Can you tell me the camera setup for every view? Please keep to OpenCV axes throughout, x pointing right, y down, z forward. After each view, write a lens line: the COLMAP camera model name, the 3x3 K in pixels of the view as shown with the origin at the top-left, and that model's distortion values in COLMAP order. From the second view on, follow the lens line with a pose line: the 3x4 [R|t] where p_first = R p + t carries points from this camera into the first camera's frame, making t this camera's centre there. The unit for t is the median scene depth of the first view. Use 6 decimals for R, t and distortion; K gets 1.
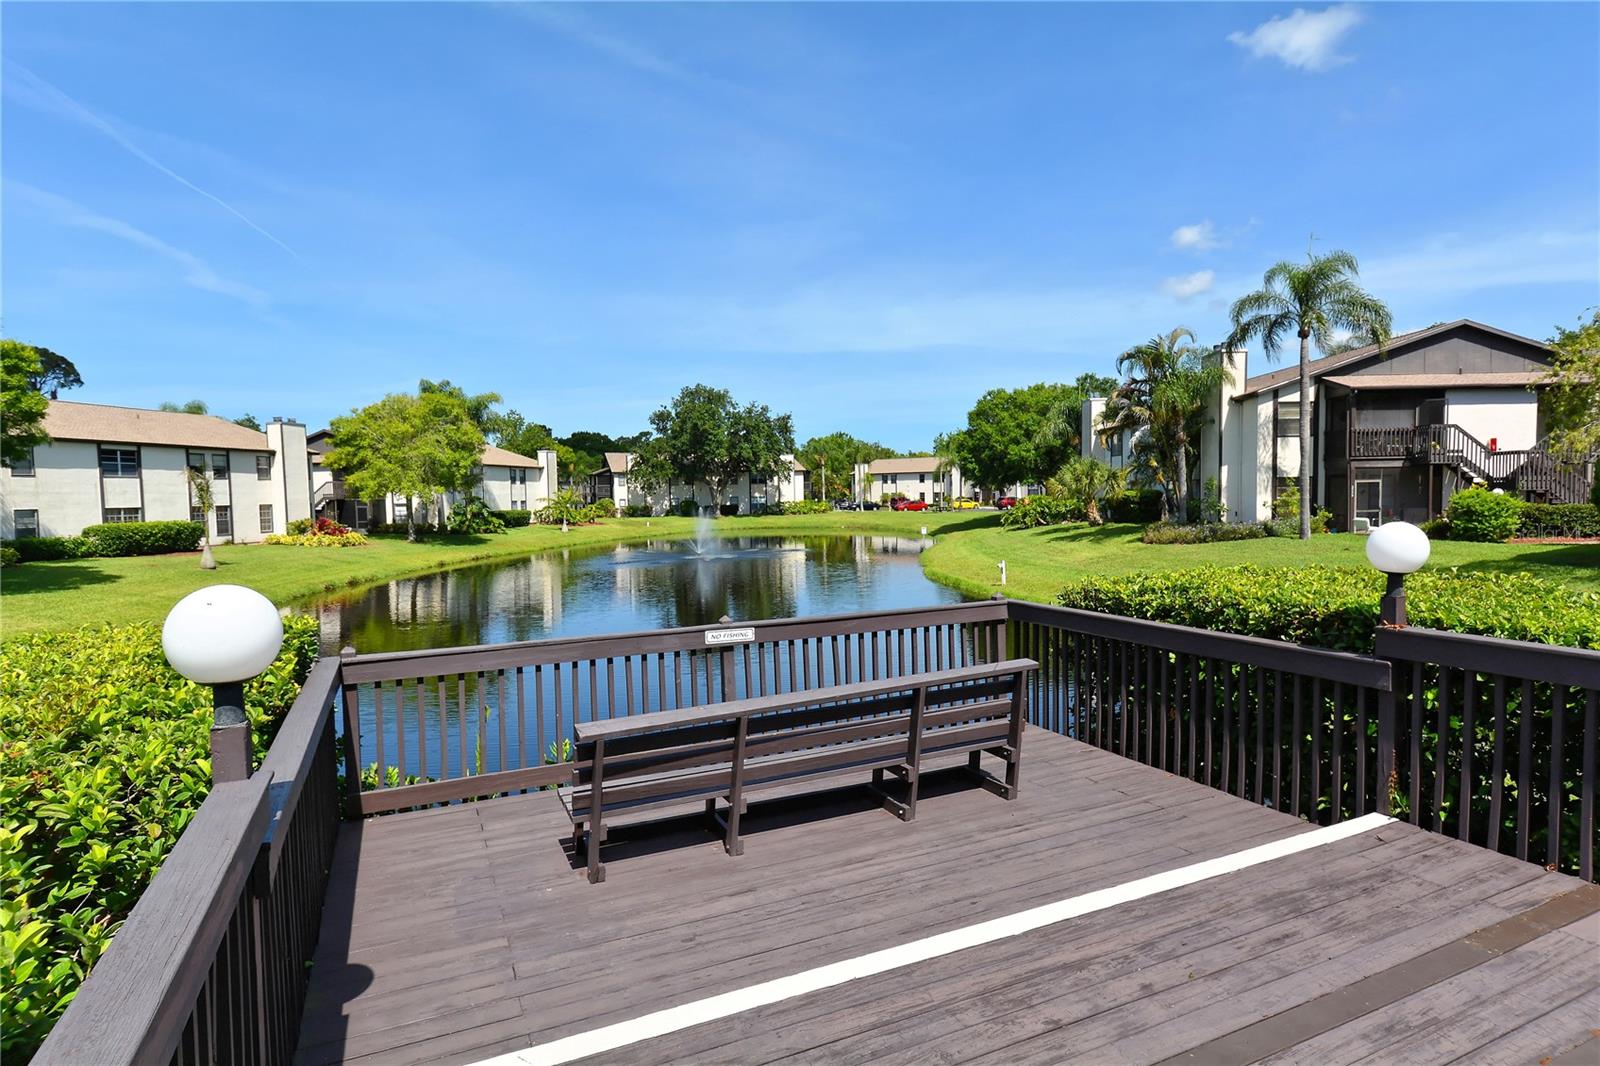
lens RADIAL K [[847.9, 0, 800.0], [0, 847.9, 533.0], [0, 0, 1]] dist [0.003253, 0.000959]
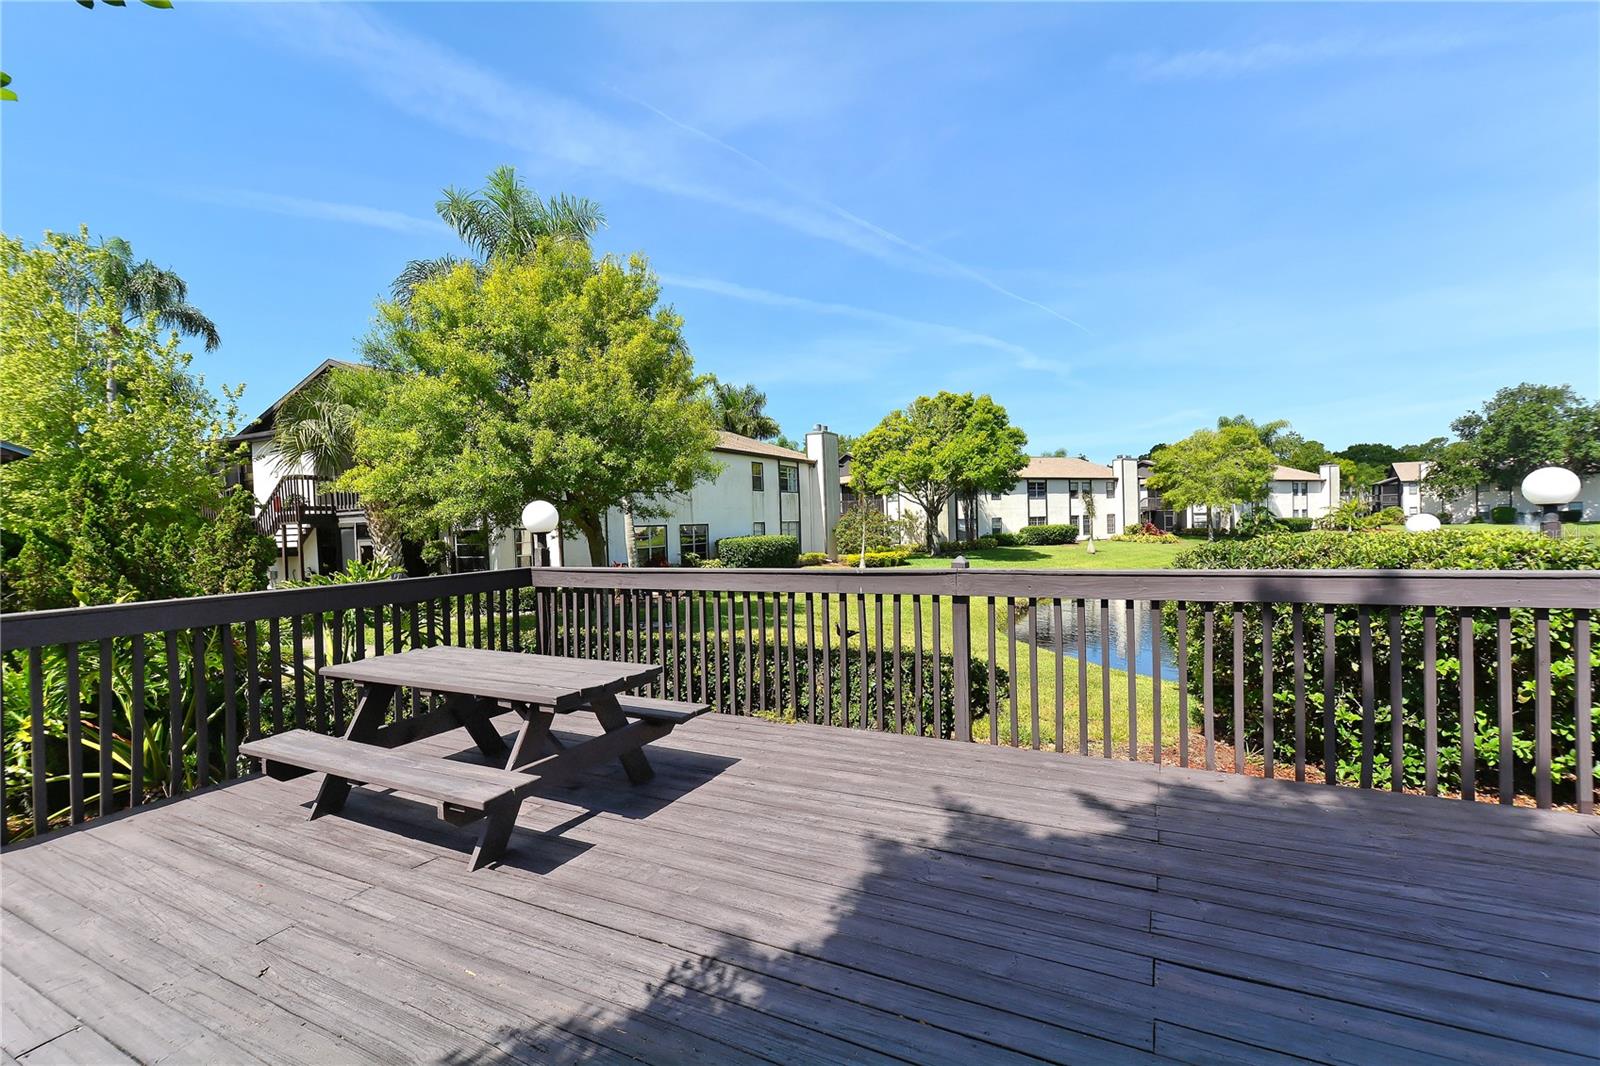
lens RADIAL K [[698.9, 0, 800.0], [0, 698.9, 533.0], [0, 0, 1]] dist [0.002357, 0.000122]
pose [[0.613960, 0.008783, -0.789288, 0.006149], [-0.017864, 0.999837, -0.002770, 0.011760], [0.789135, 0.015800, 0.614017, -0.172971]]
